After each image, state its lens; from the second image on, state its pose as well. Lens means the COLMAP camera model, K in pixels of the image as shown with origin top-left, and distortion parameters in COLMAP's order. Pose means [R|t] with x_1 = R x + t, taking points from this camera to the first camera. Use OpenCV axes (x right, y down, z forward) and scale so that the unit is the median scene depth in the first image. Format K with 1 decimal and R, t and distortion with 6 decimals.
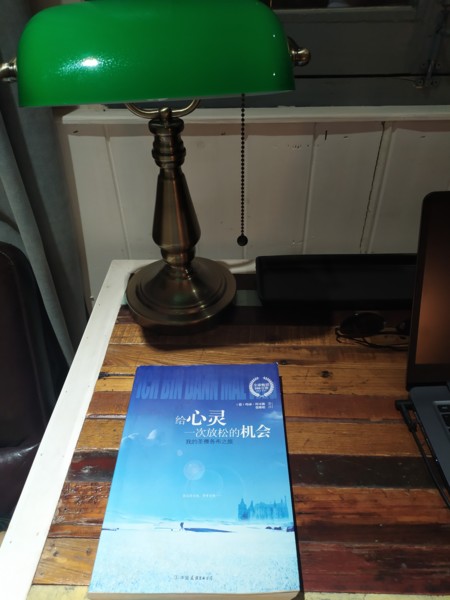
lens RADIAL K [[439.1, 0, 225.0], [0, 439.1, 300.0], [0, 0, 1]] dist [0.049789, -0.053386]
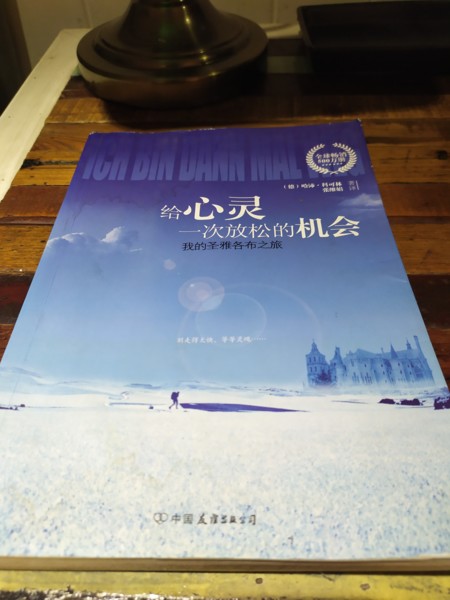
lens RADIAL K [[439.1, 0, 225.0], [0, 439.1, 300.0], [0, 0, 1]] dist [0.049789, -0.053386]
pose [[0.999993, -0.003340, -0.001418, -0.040870], [0.003522, 0.987546, 0.157288, 0.293452], [0.000875, -0.157292, 0.987552, 0.503040]]
